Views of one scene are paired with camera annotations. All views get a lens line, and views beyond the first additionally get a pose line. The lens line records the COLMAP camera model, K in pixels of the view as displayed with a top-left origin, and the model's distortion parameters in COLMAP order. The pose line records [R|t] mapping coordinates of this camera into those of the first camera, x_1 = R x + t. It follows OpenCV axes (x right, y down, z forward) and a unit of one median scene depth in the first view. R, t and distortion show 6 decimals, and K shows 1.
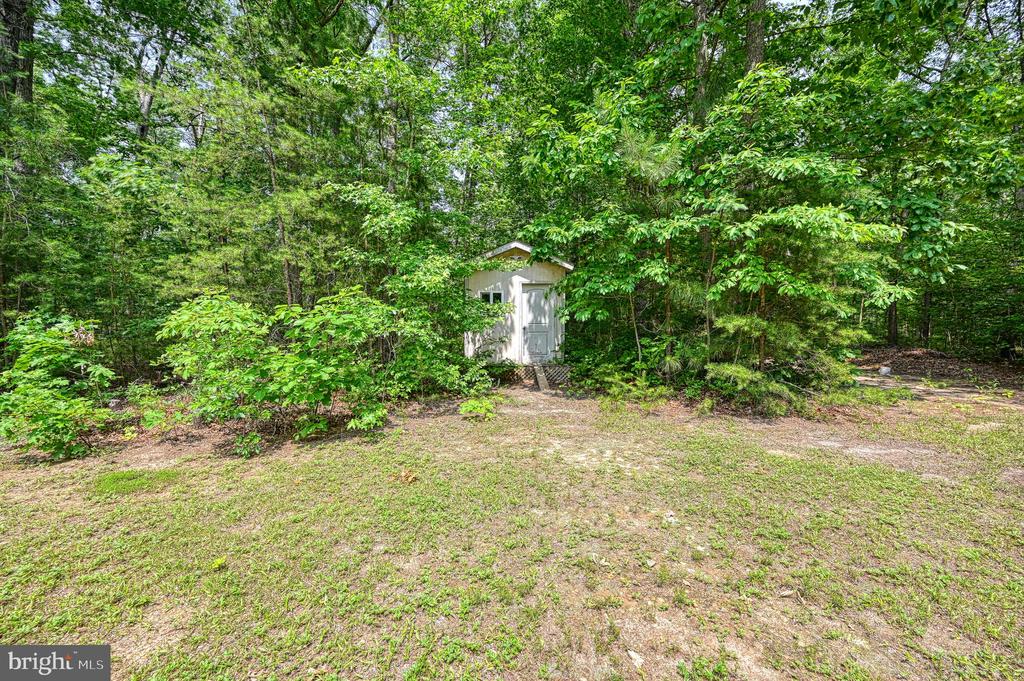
lens RADIAL K [[394.0, 0, 512.0], [0, 394.0, 340.5], [0, 0, 1]] dist [-0.000468, -0.000024]
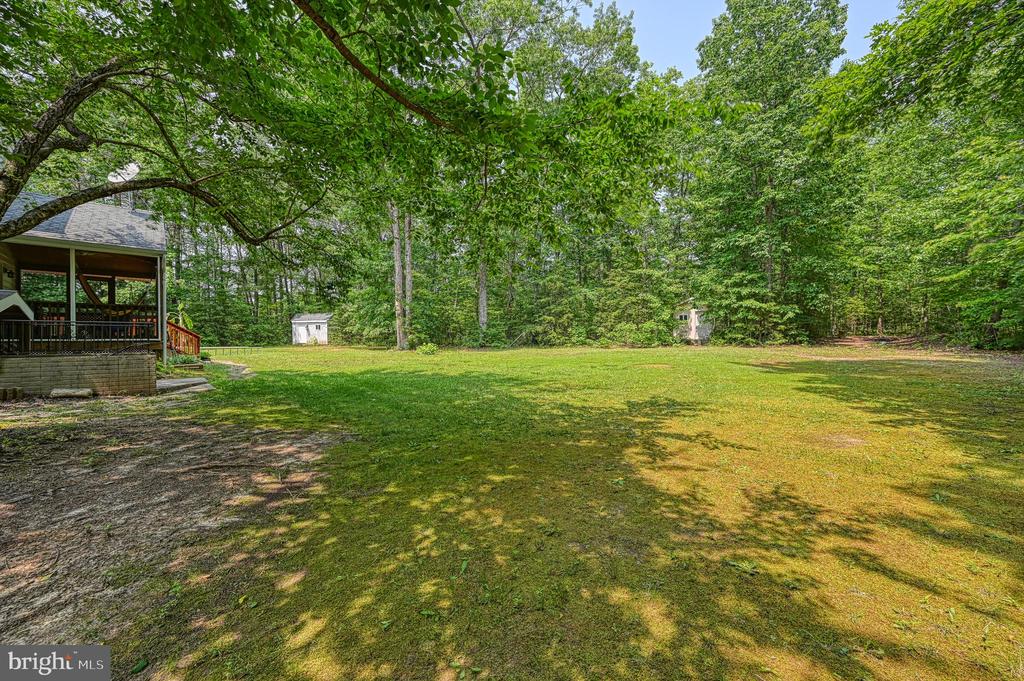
lens RADIAL K [[394.0, 0, 512.0], [0, 394.0, 340.5], [0, 0, 1]] dist [-0.000468, -0.000024]
pose [[0.874993, -0.006412, -0.484093, 0.256006], [0.000236, 0.999918, -0.012818, 0.103103], [0.484136, 0.011101, 0.874922, -2.237811]]
